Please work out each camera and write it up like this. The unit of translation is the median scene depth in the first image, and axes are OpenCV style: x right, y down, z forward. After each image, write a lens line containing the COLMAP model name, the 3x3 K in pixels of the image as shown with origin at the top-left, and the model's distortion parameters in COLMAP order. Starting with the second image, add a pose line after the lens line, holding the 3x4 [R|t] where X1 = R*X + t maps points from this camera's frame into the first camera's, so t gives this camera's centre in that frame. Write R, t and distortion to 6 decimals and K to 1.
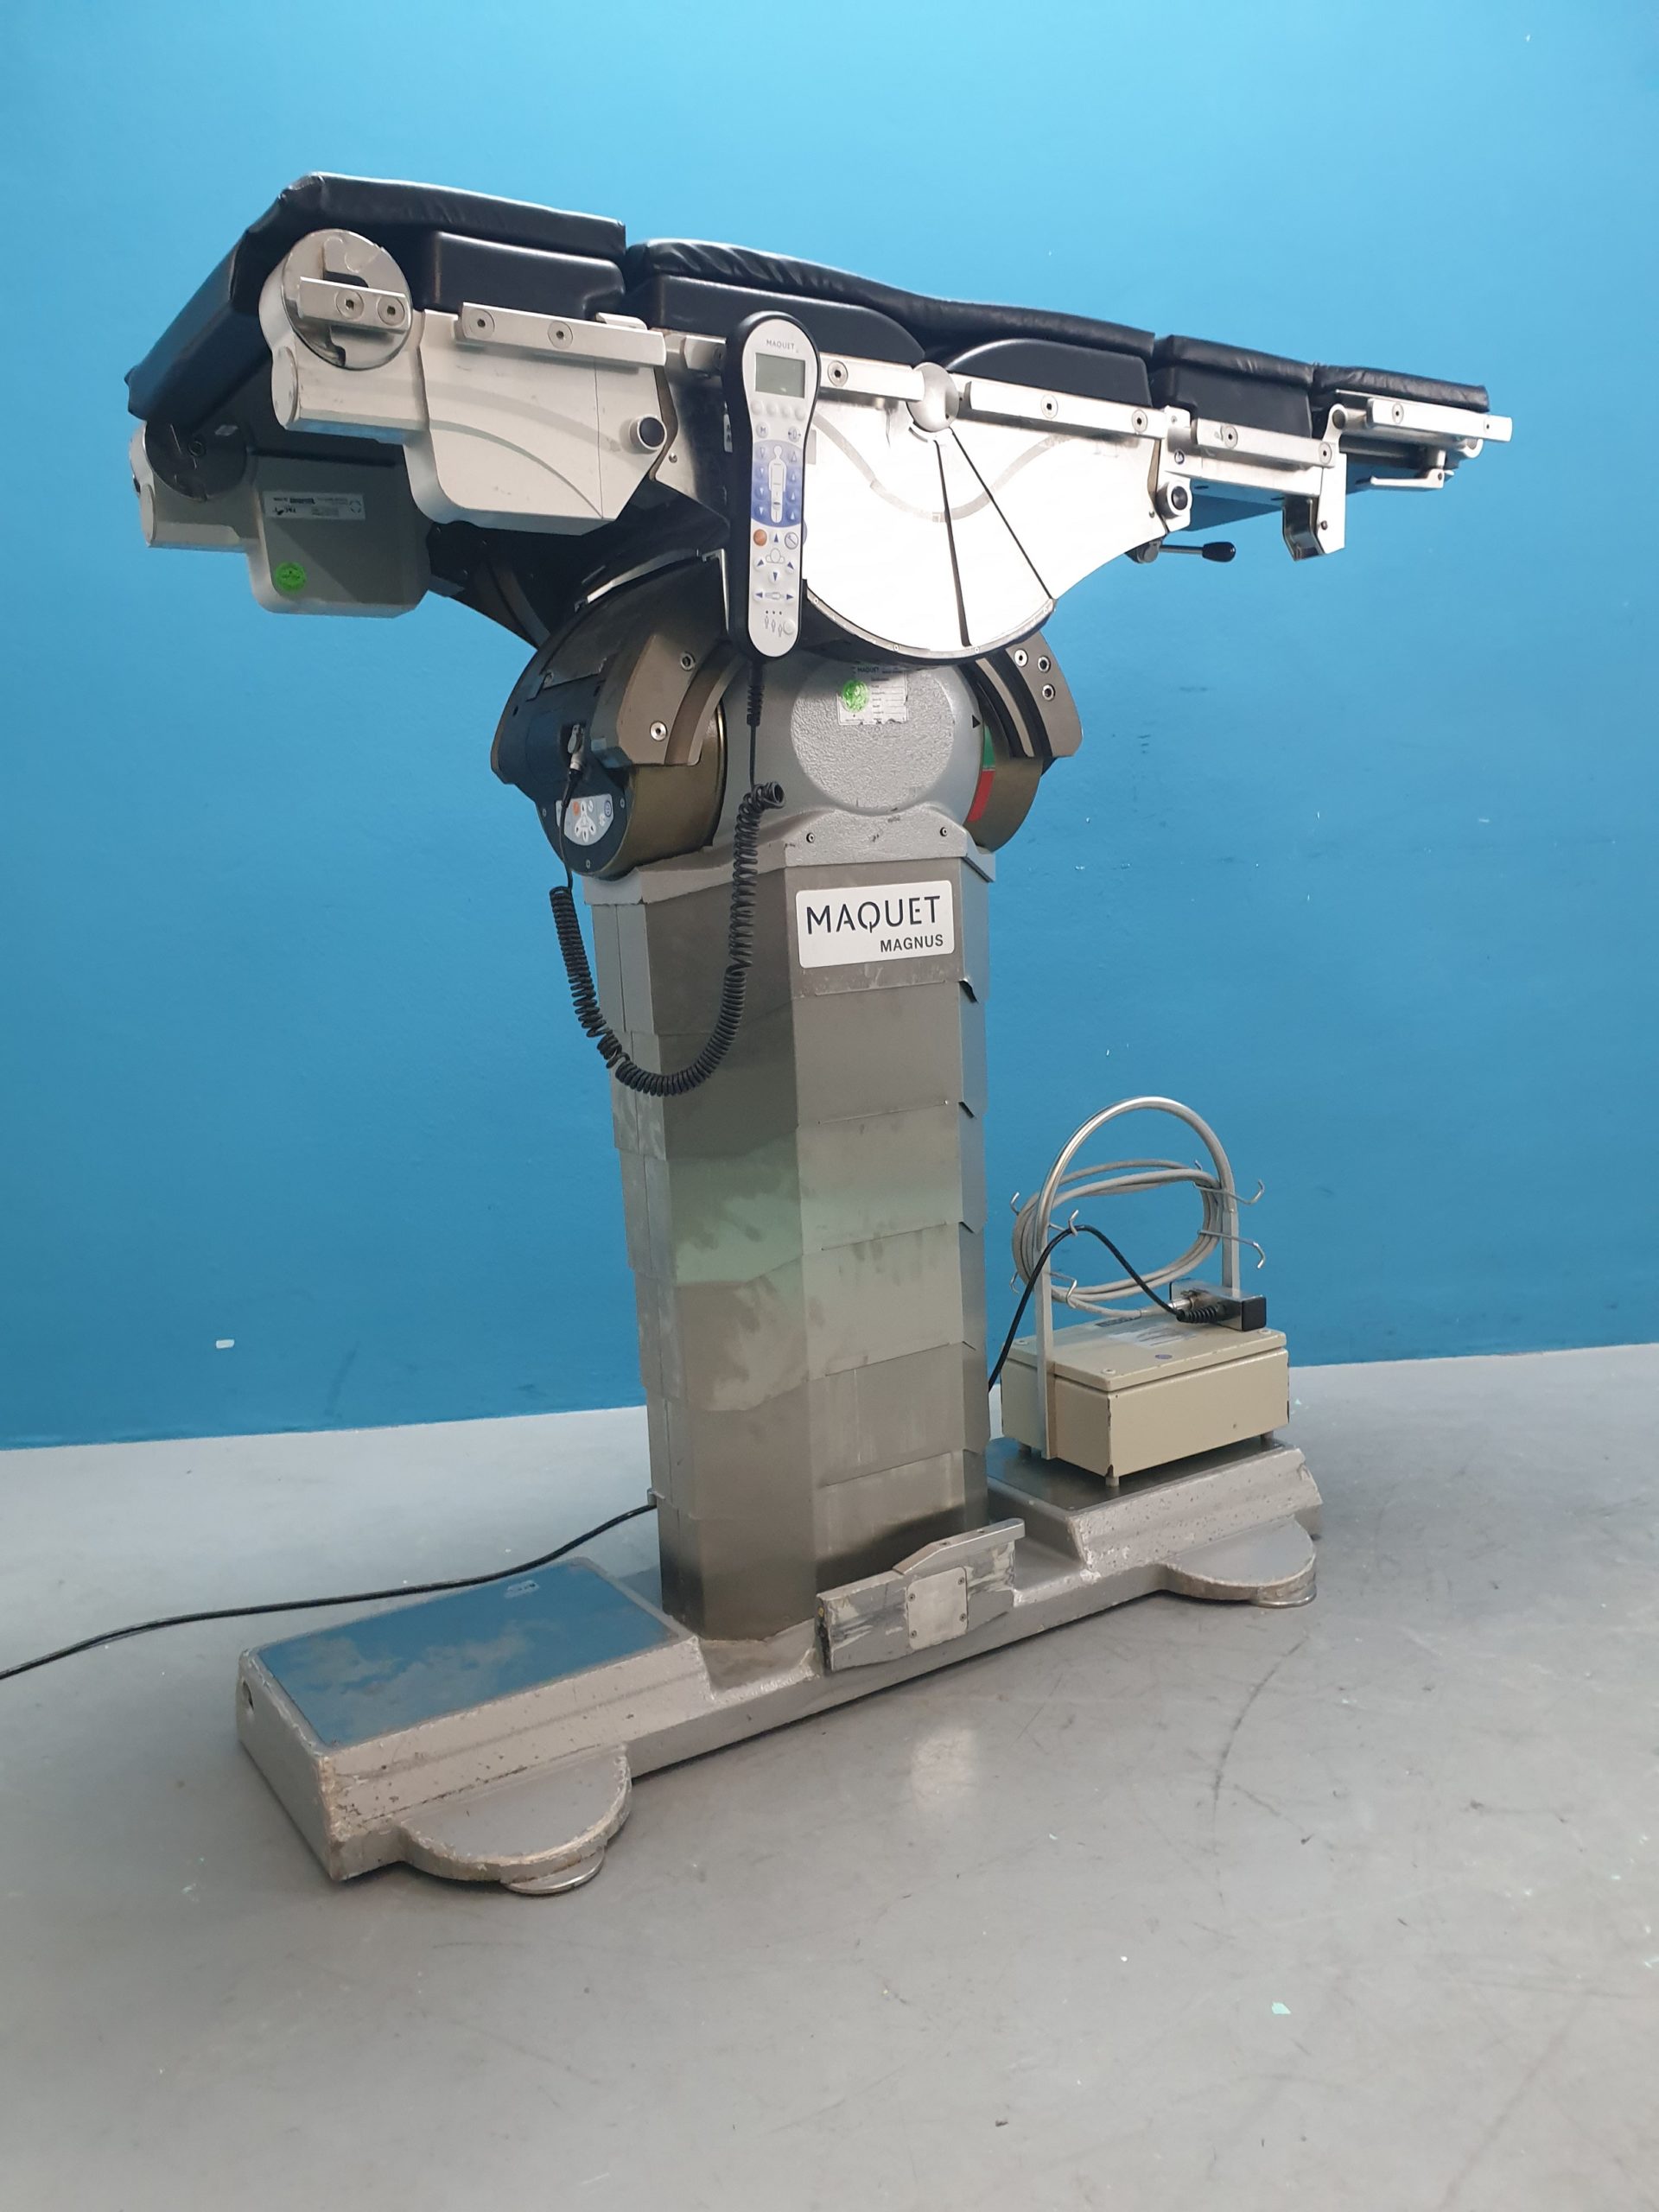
lens RADIAL K [[1734.3, 0, 833.2], [0, 1734.3, 1122.8], [0, 0, 1]] dist [-0.012159, 0.012129]
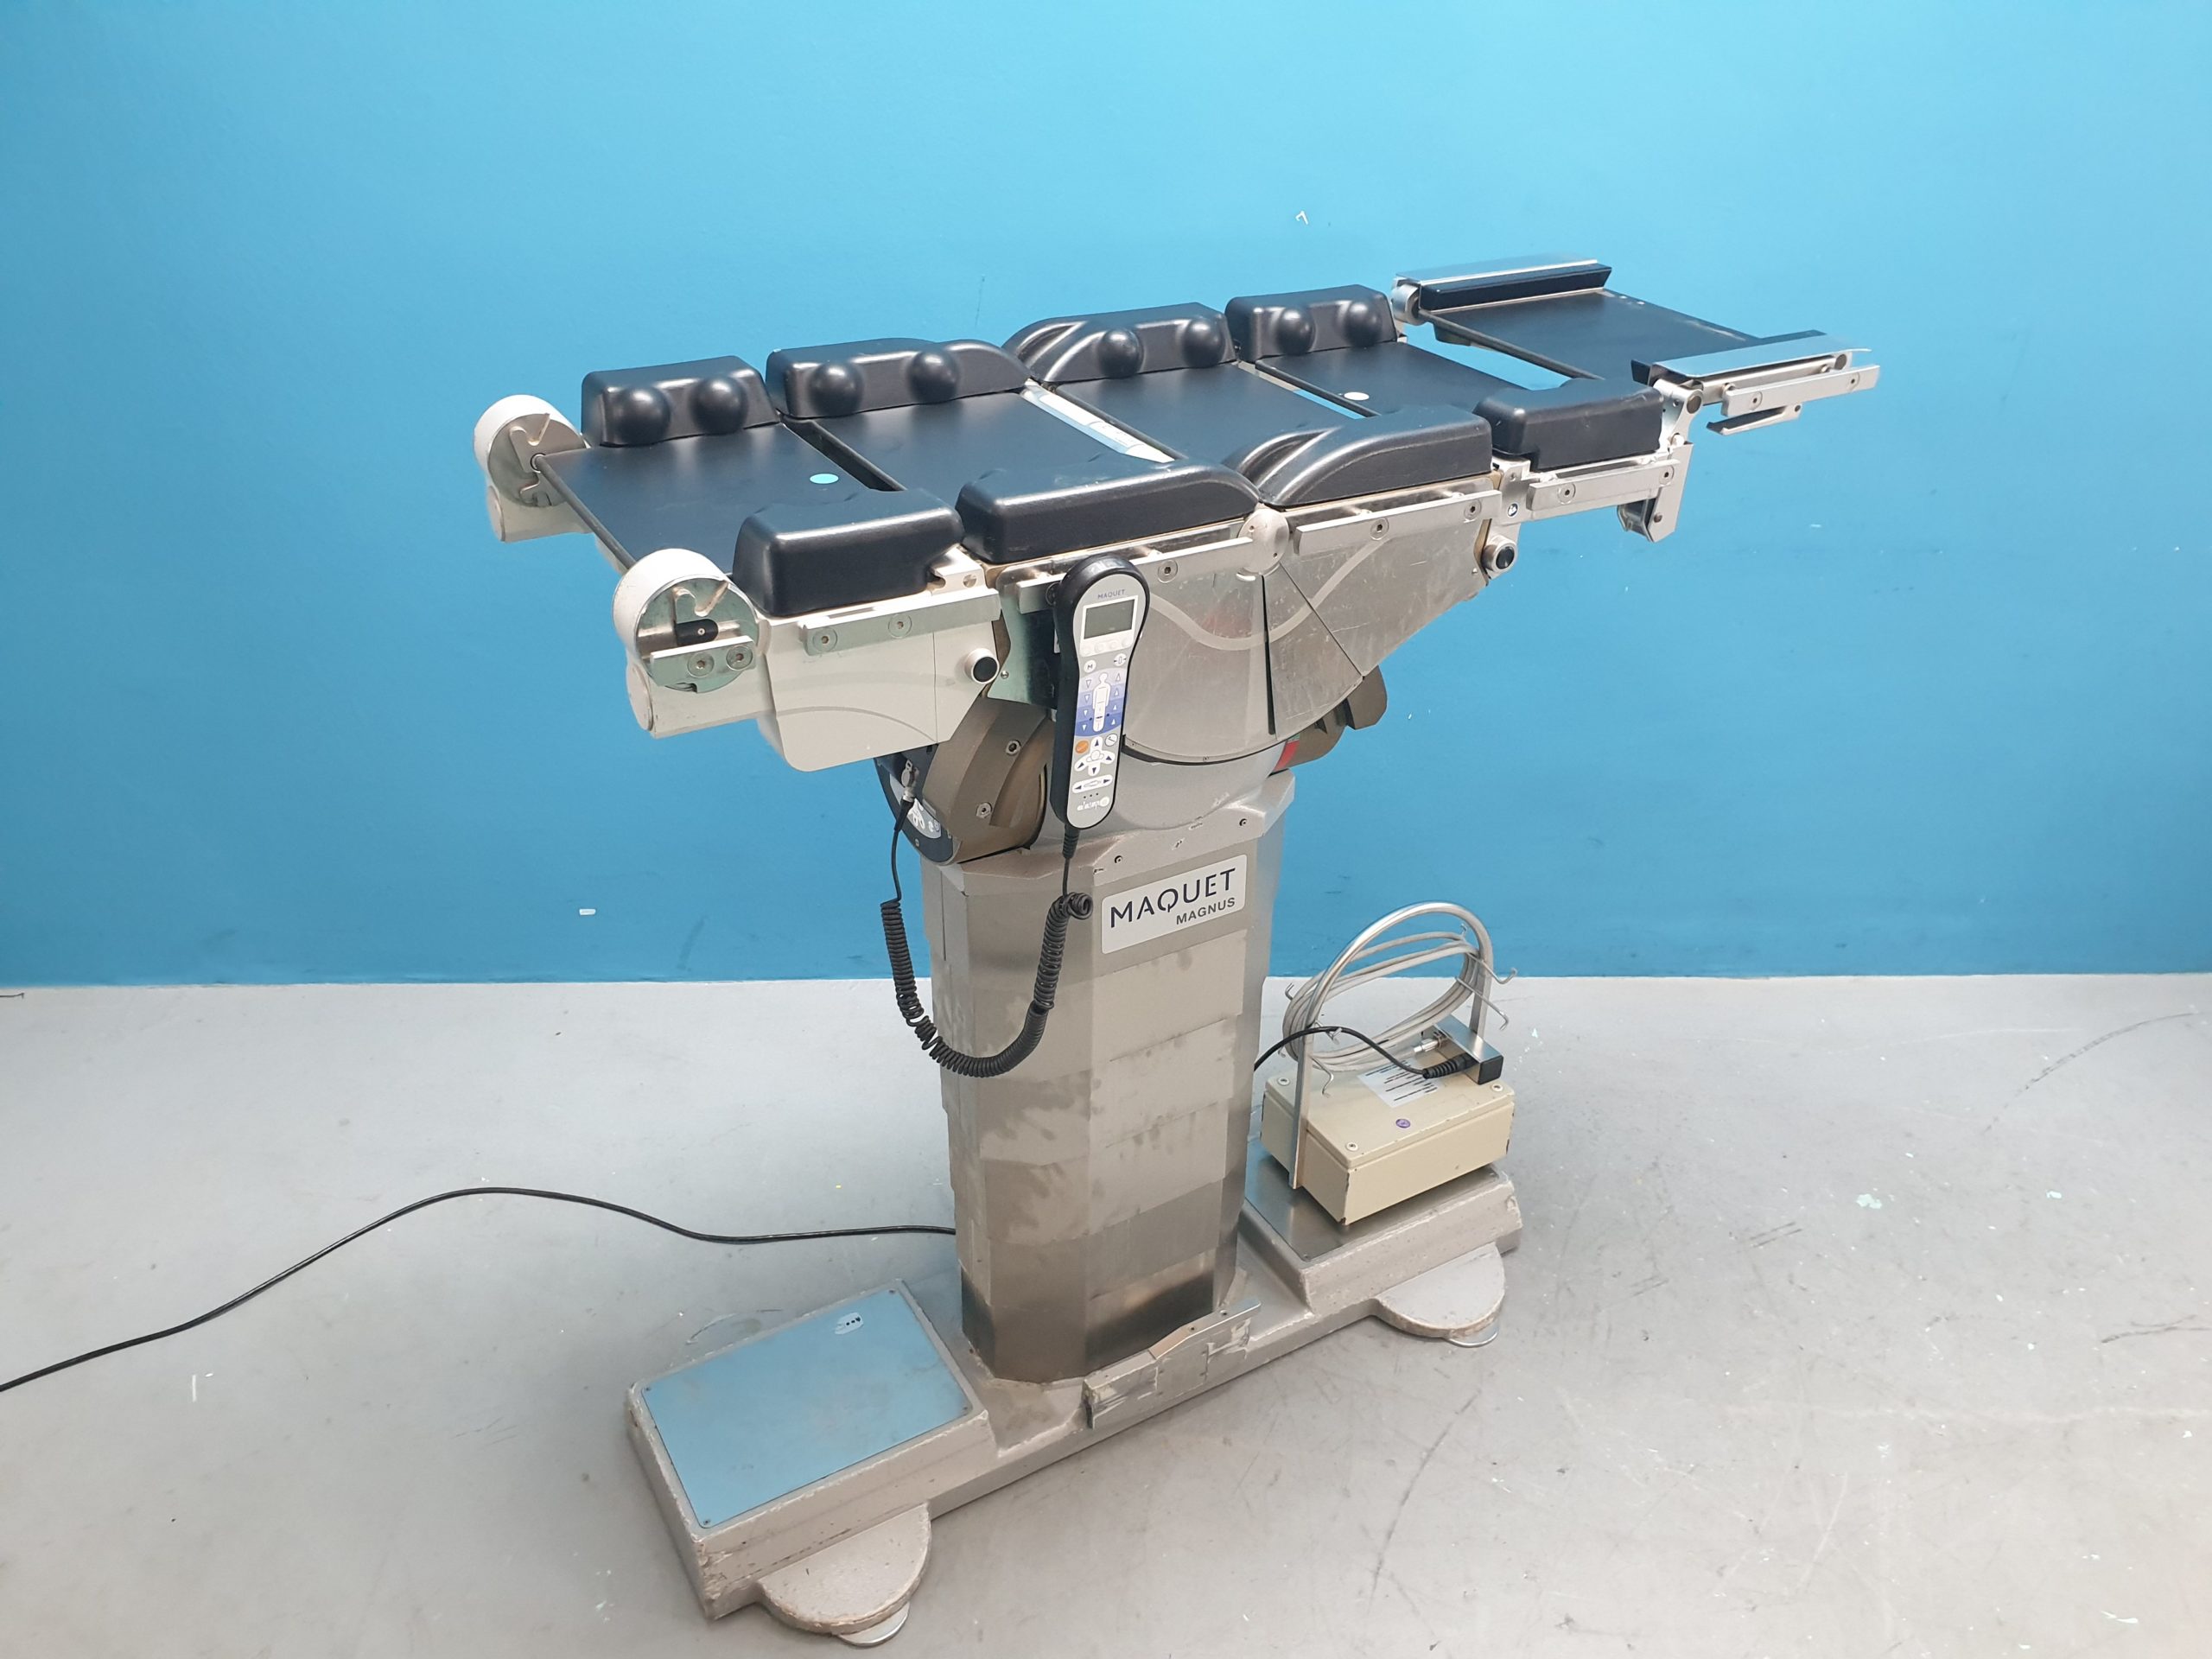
lens RADIAL K [[1731.1, 0, 1121.2], [0, 1731.1, 830.7], [0, 0, 1]] dist [-0.010939, 0.005845]
pose [[0.996996, 0.077135, -0.007062, -0.004650], [-0.069168, 0.927625, 0.367052, -0.555895], [0.034863, -0.365461, 0.930174, -0.013837]]
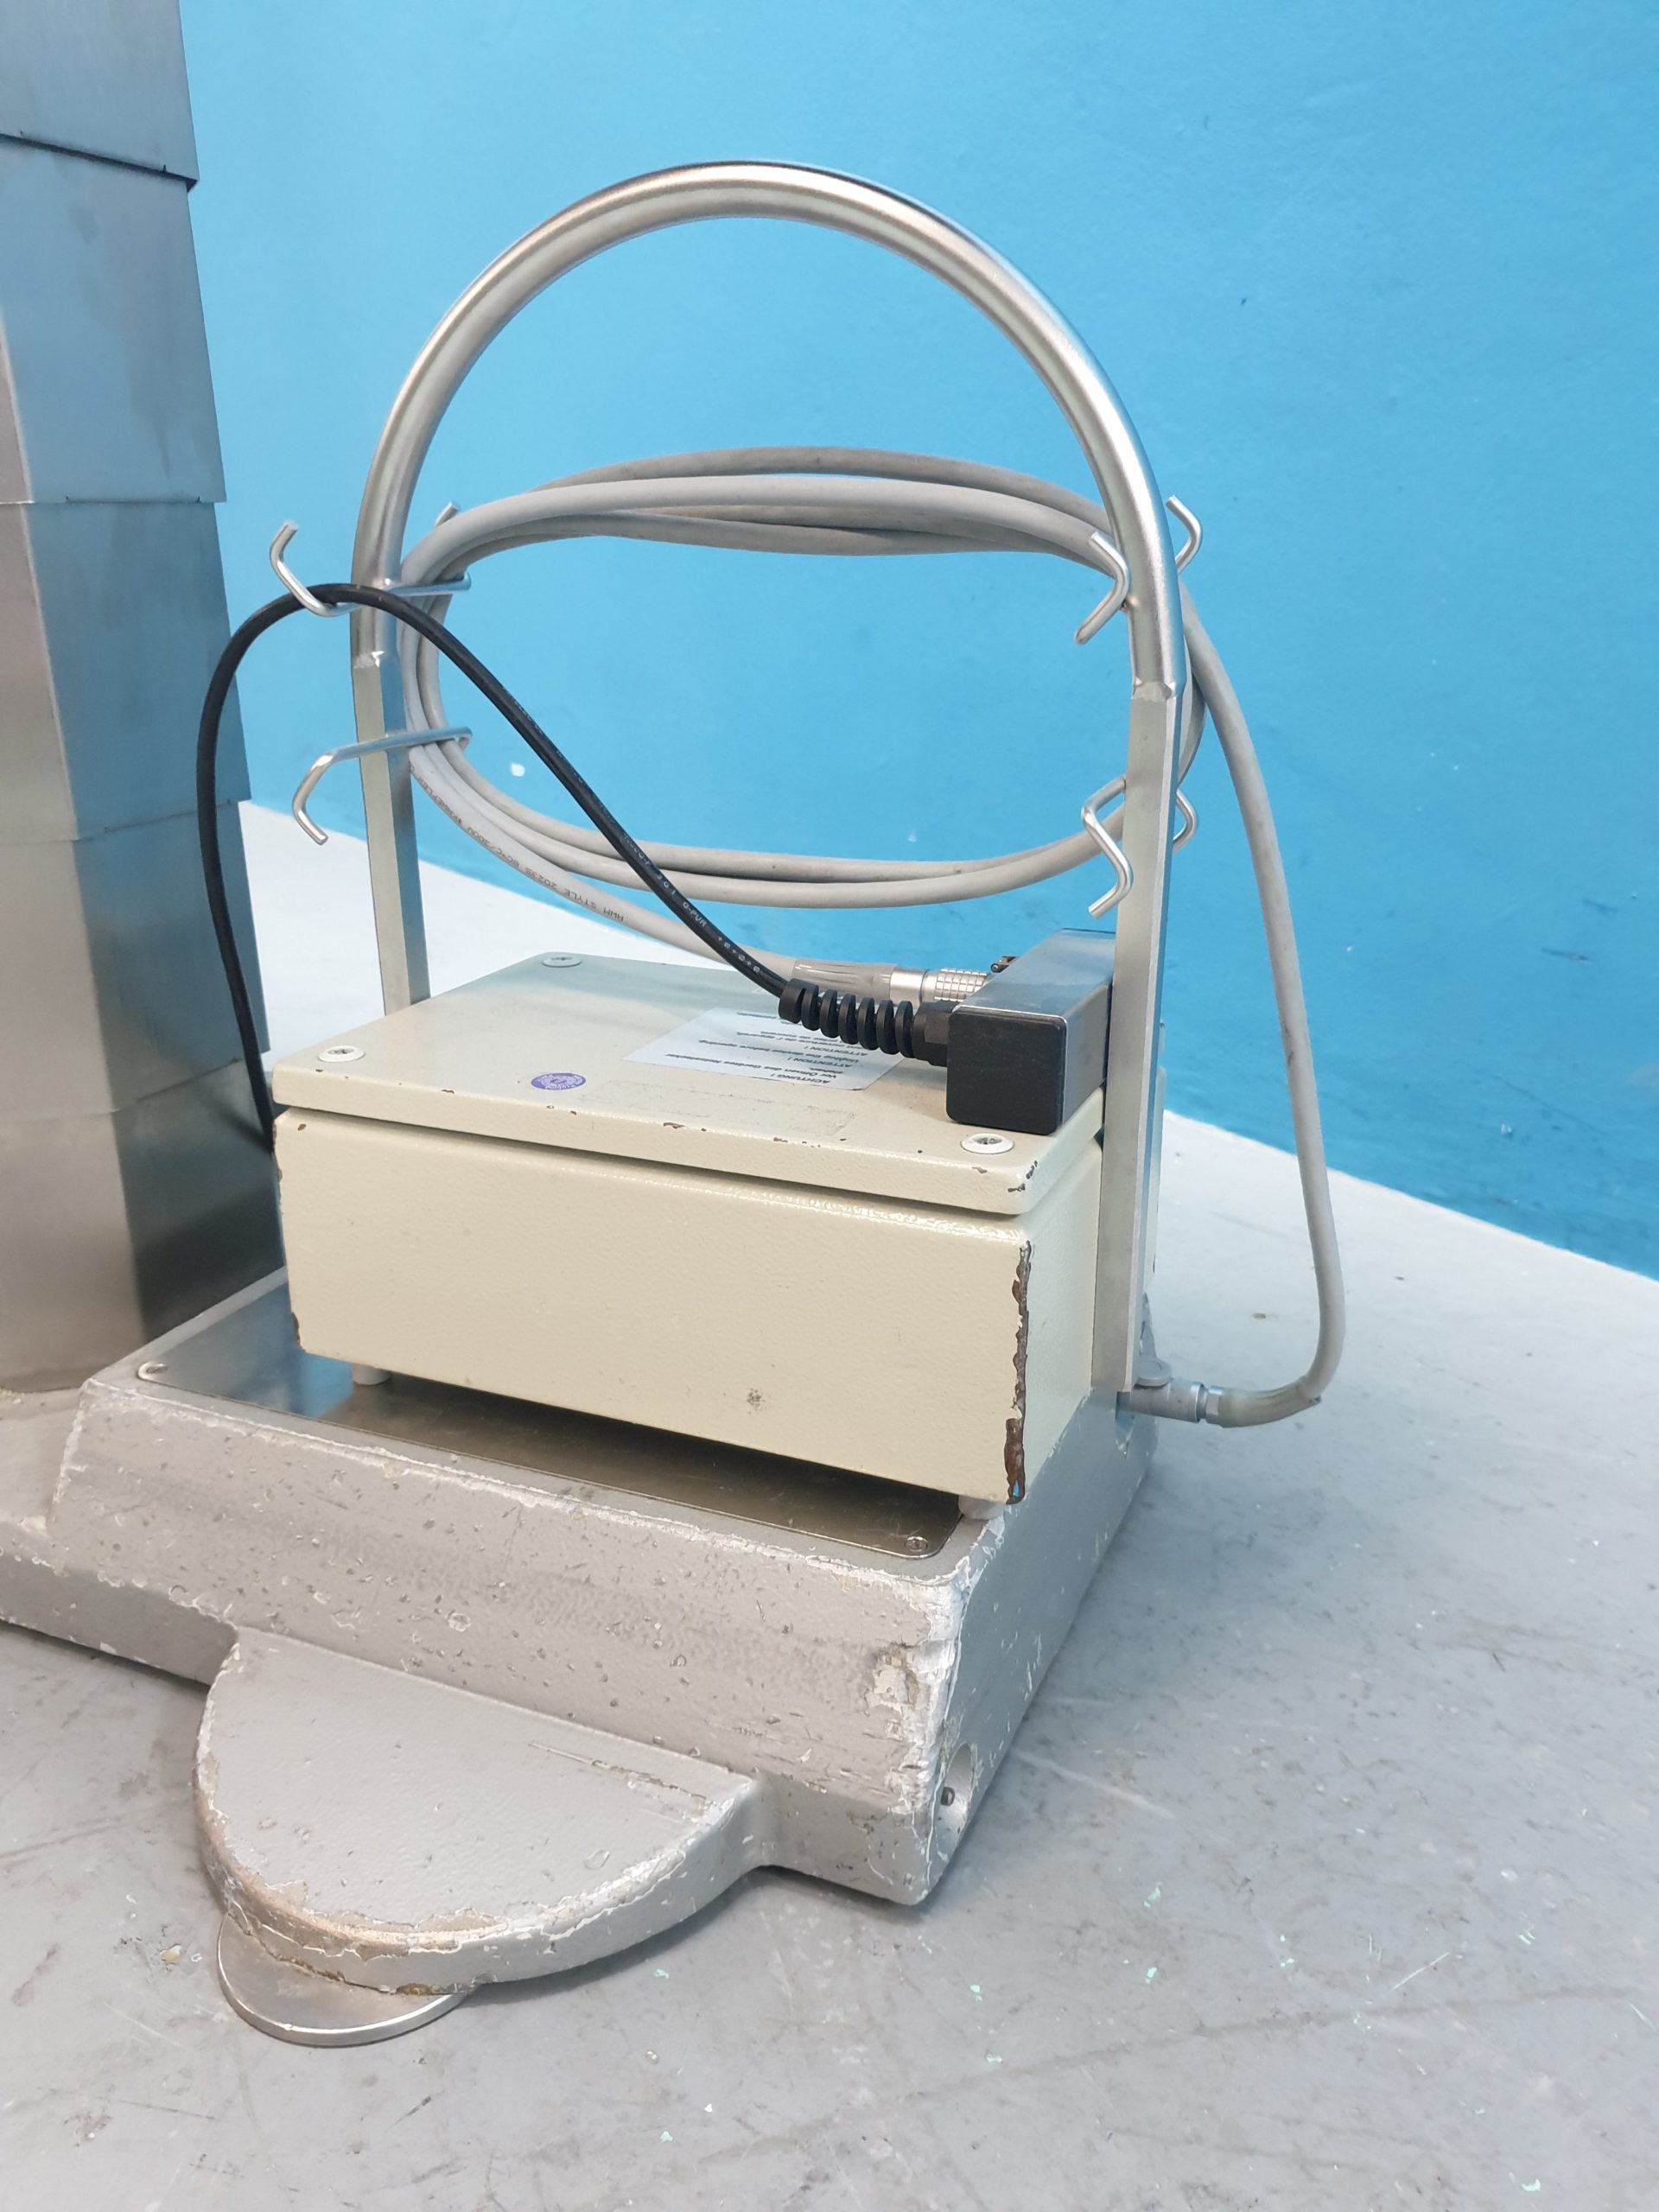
lens RADIAL K [[1731.1, 0, 852.3], [0, 1731.1, 1112.9], [0, 0, 1]] dist [-0.010939, 0.005845]
pose [[0.555585, 0.315656, -0.769212, 0.554337], [-0.138729, 0.947358, 0.288560, 0.055503], [0.819805, -0.053607, 0.570128, 1.056336]]
